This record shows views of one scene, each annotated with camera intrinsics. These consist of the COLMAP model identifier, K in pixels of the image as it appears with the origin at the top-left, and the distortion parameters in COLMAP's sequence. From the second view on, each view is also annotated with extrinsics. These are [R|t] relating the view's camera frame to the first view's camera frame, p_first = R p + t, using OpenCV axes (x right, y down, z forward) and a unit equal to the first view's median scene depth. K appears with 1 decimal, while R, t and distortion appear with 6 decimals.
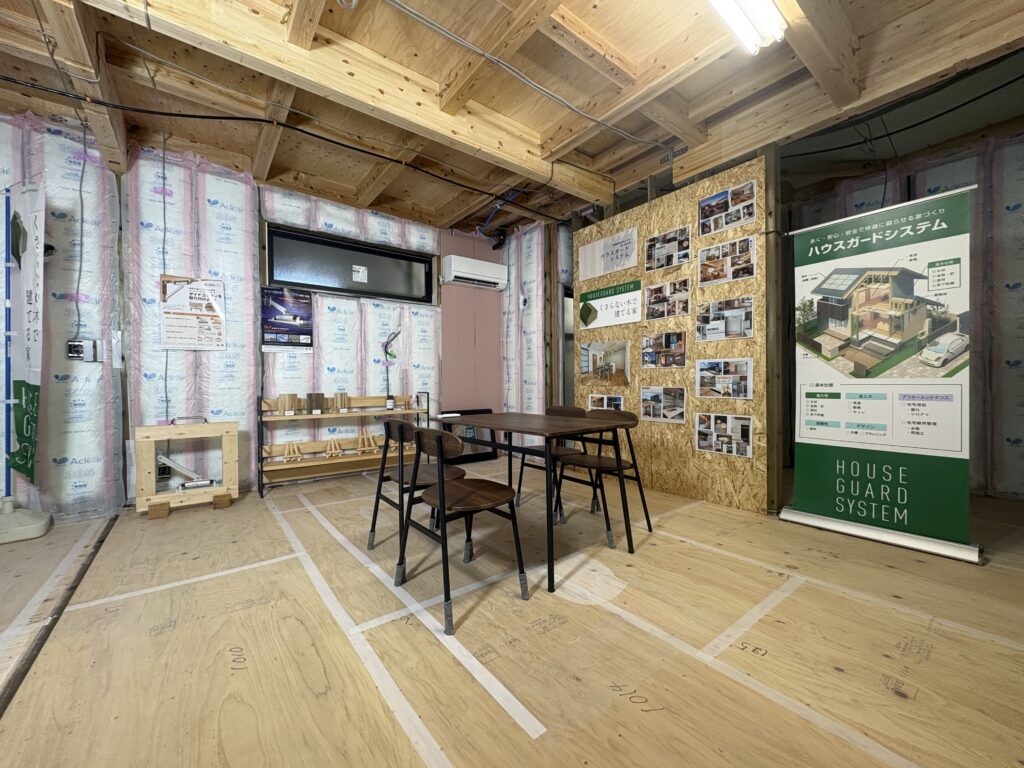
lens RADIAL K [[409.3, 0, 512.0], [0, 409.3, 384.0], [0, 0, 1]] dist [-0.000620, -0.000210]
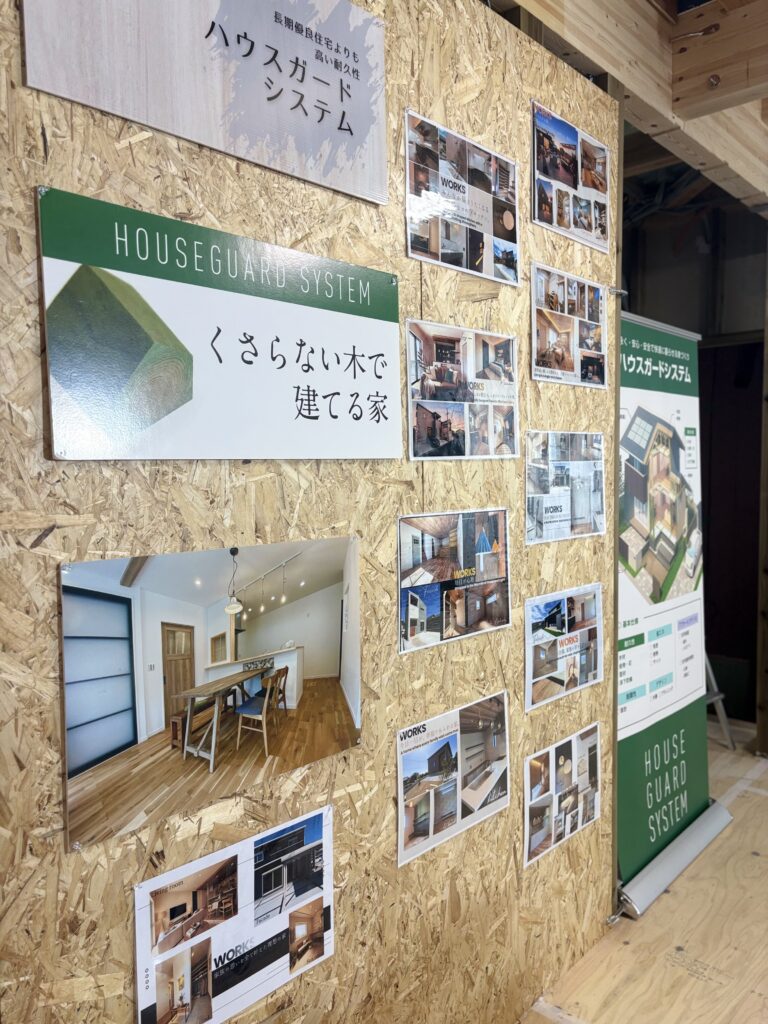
lens RADIAL K [[783.5, 0, 388.9], [0, 783.5, 513.2], [0, 0, 1]] dist [0.039891, -0.043083]
pose [[-0.179112, -0.055602, 0.982256, -0.139711], [0.013790, 0.998162, 0.059017, -0.162778], [-0.983732, 0.024116, -0.178016, 1.190818]]
